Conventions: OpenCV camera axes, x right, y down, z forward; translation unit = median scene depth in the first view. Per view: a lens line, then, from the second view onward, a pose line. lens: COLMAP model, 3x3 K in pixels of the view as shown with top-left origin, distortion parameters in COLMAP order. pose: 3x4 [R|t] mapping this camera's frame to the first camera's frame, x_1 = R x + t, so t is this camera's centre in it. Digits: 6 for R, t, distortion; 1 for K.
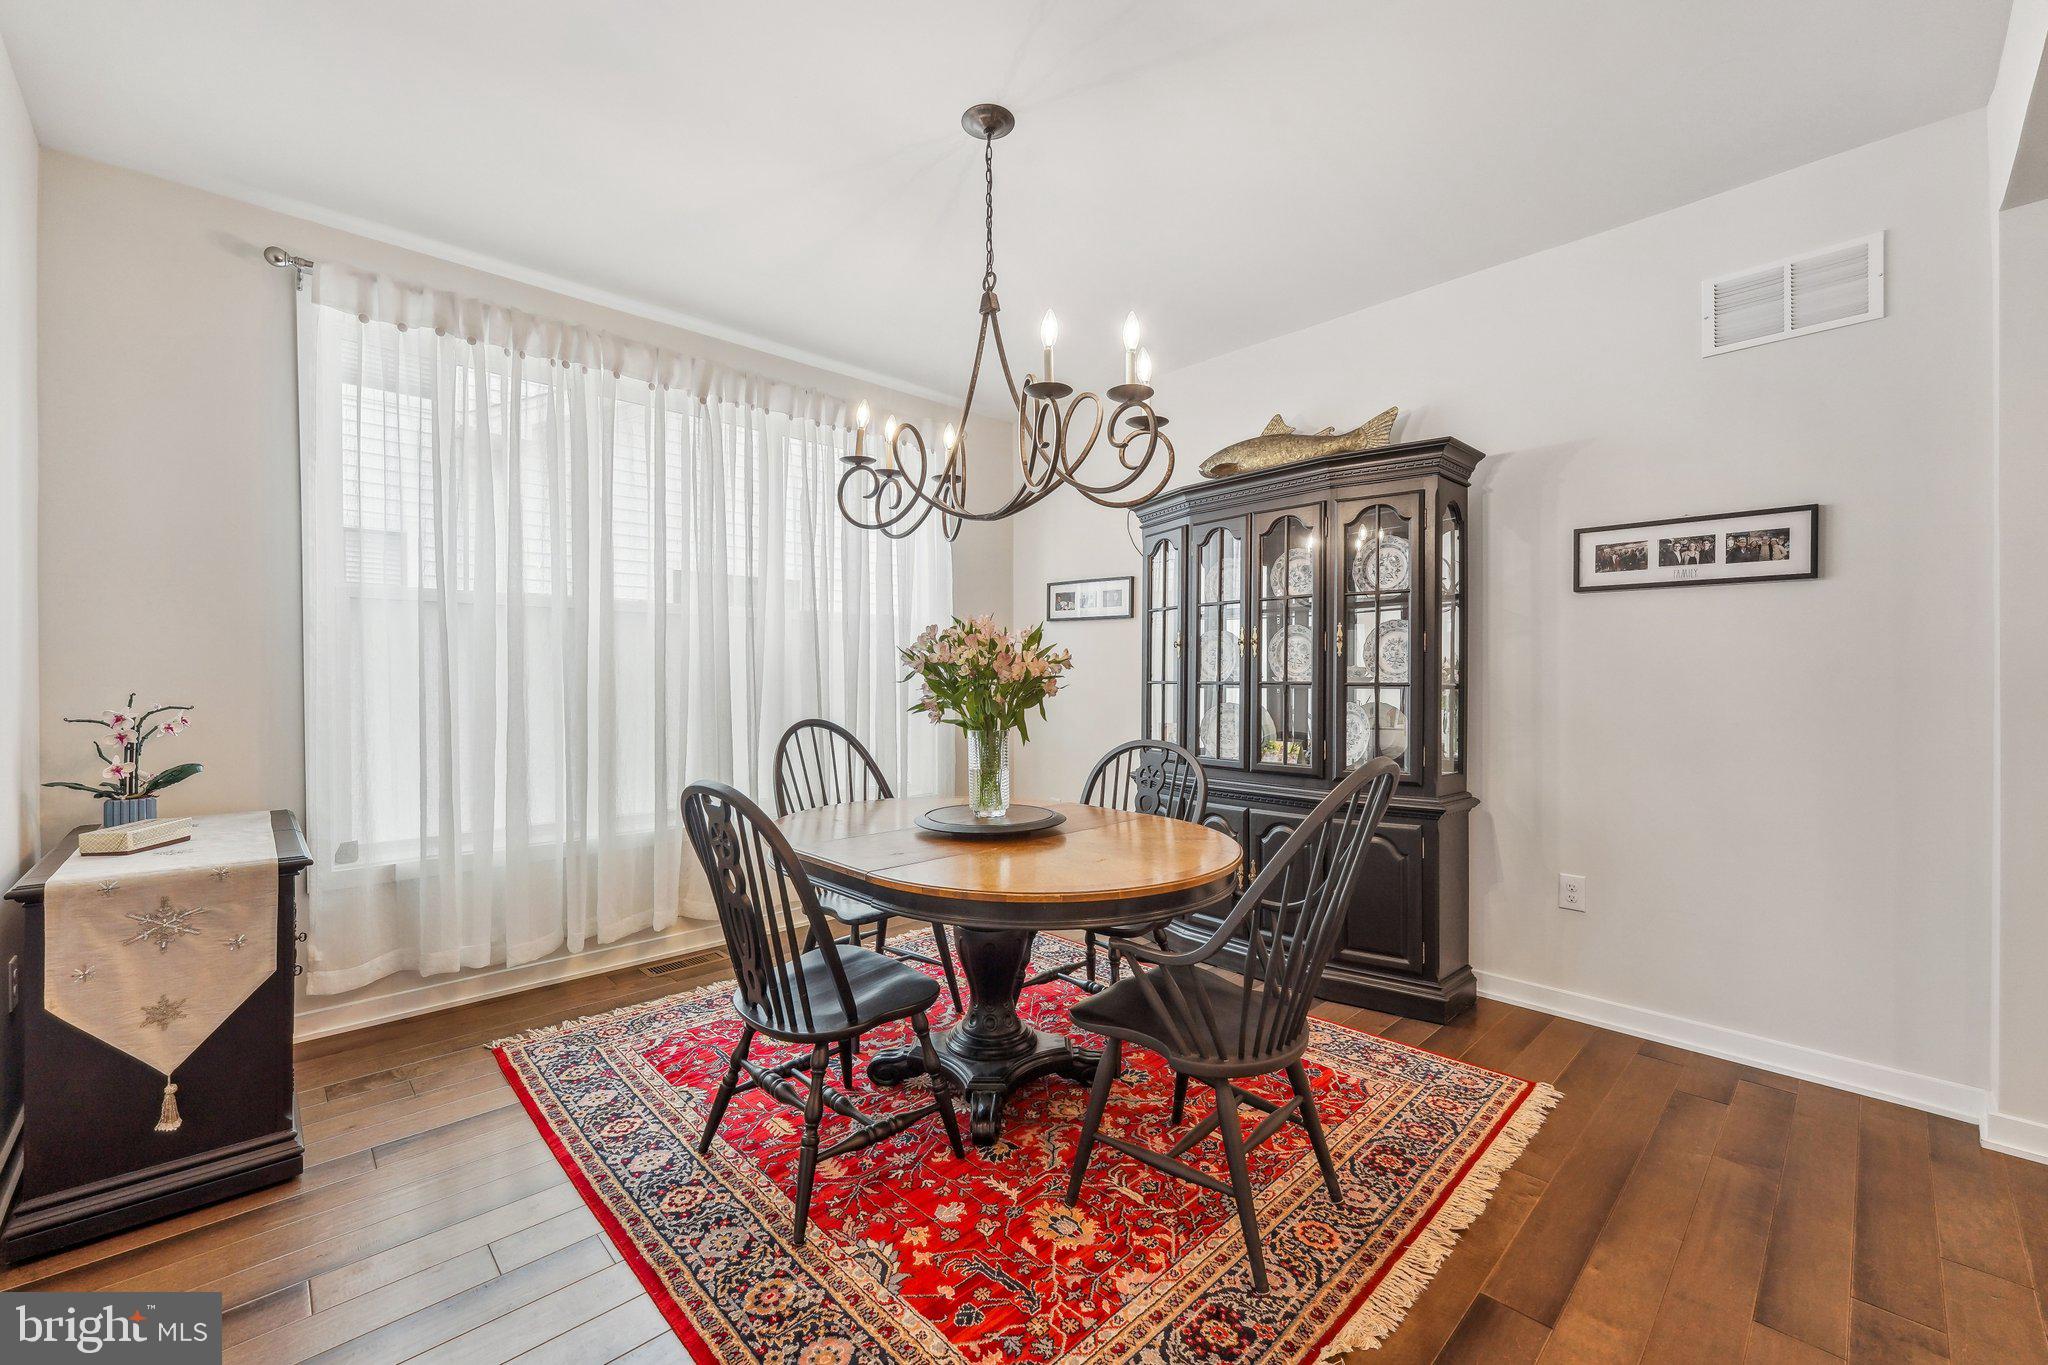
lens RADIAL K [[829.8, 0, 1019.6], [0, 829.8, 676.9], [0, 0, 1]] dist [-0.003247, -0.000144]
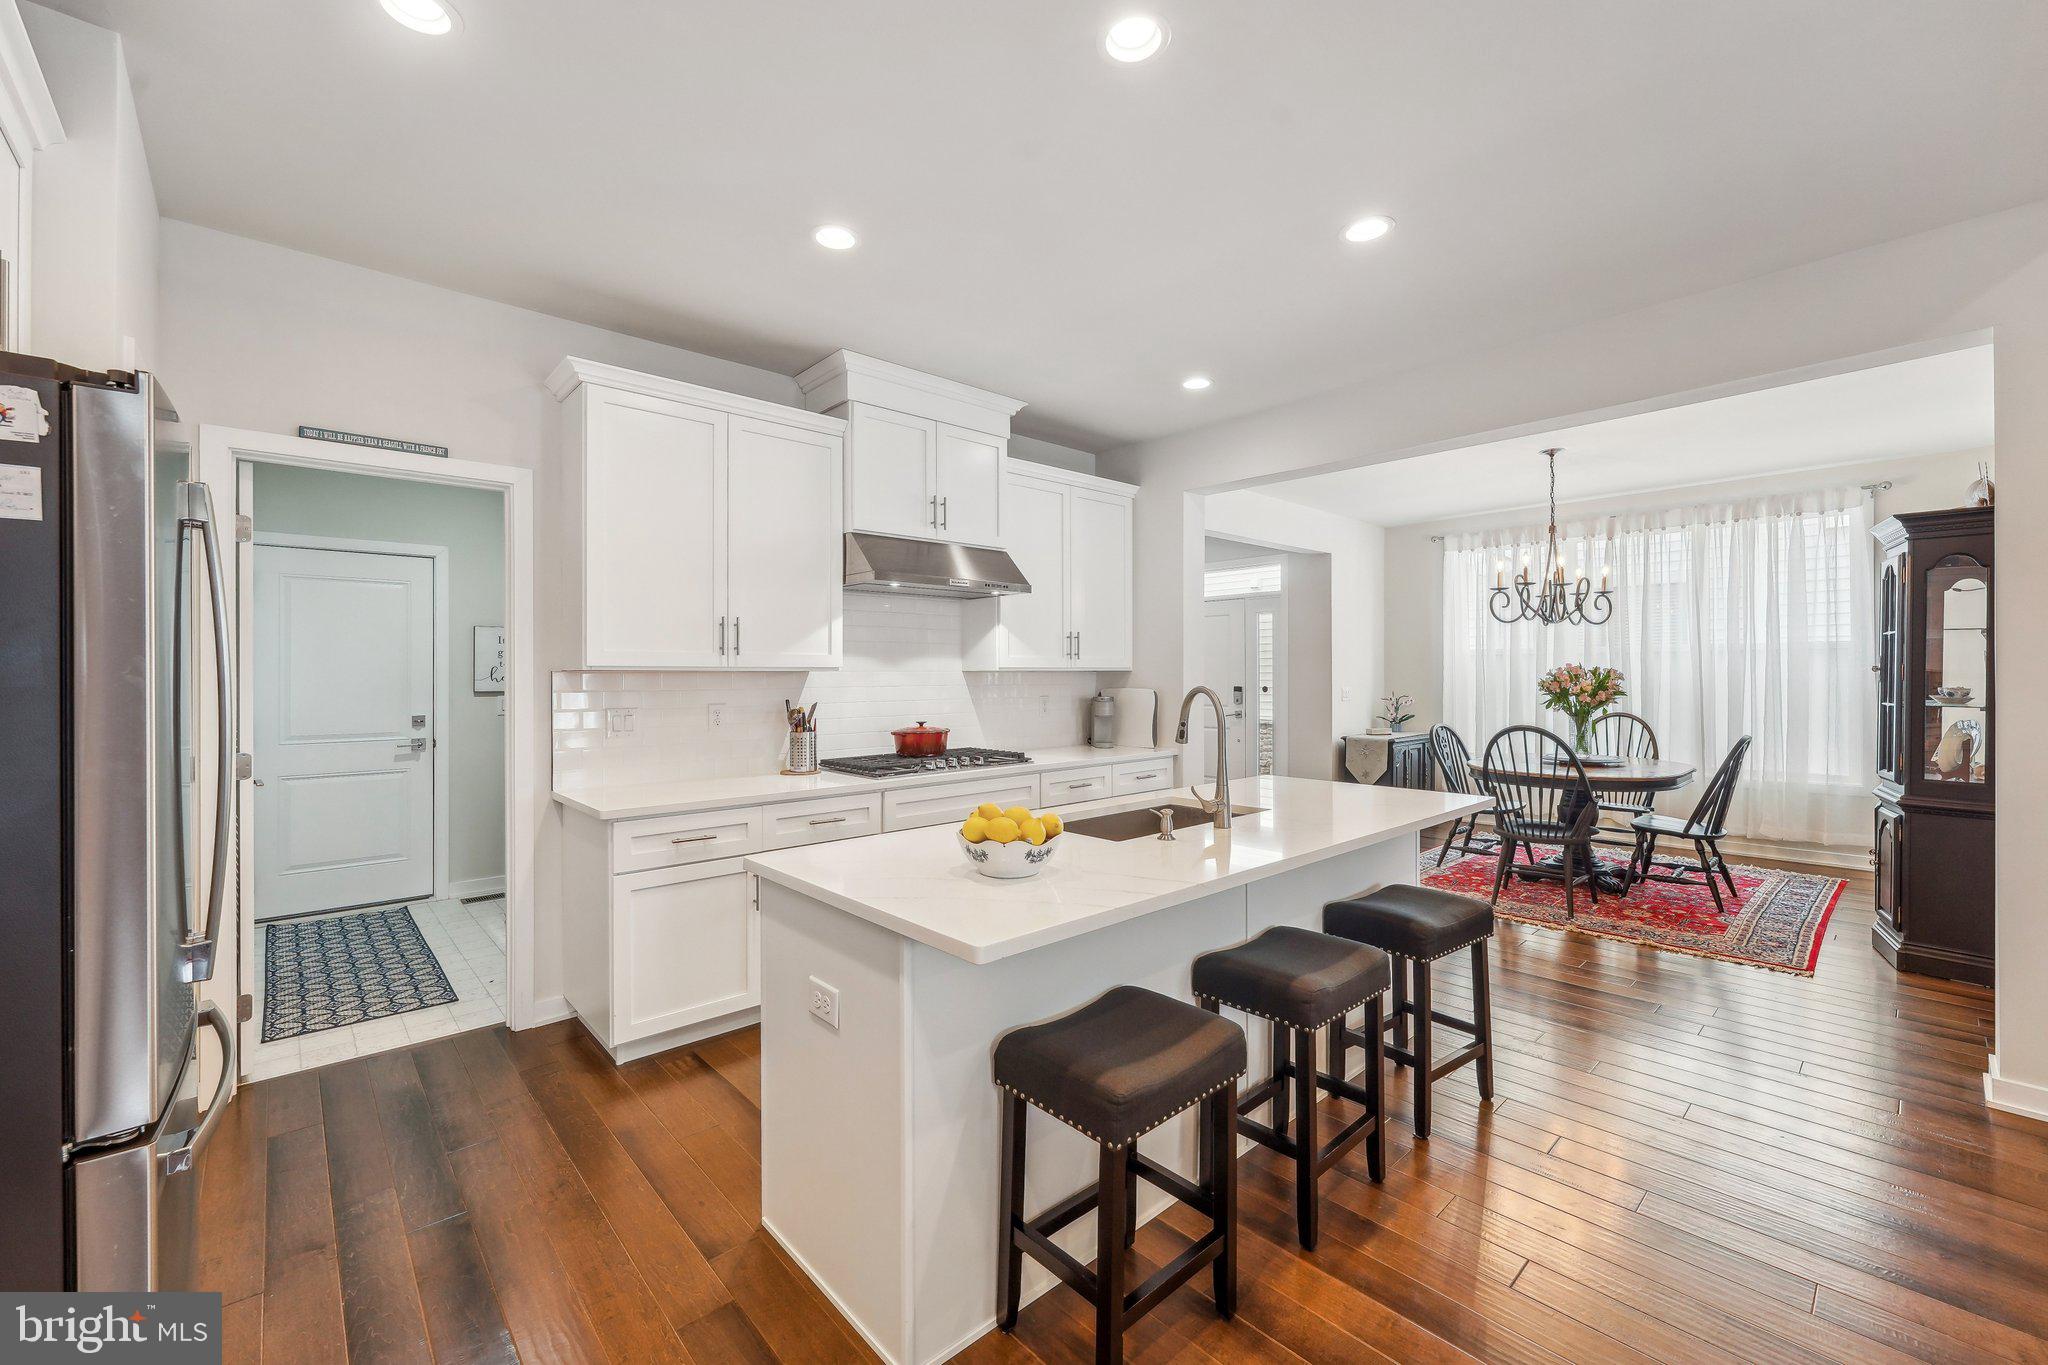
lens RADIAL K [[829.8, 0, 1018.1], [0, 829.8, 673.8], [0, 0, 1]] dist [-0.003247, -0.000144]
pose [[-0.026263, -0.002960, -0.999651, 1.830047], [0.001972, 0.999994, -0.003013, -0.034629], [0.999653, -0.002051, -0.026257, -0.332096]]
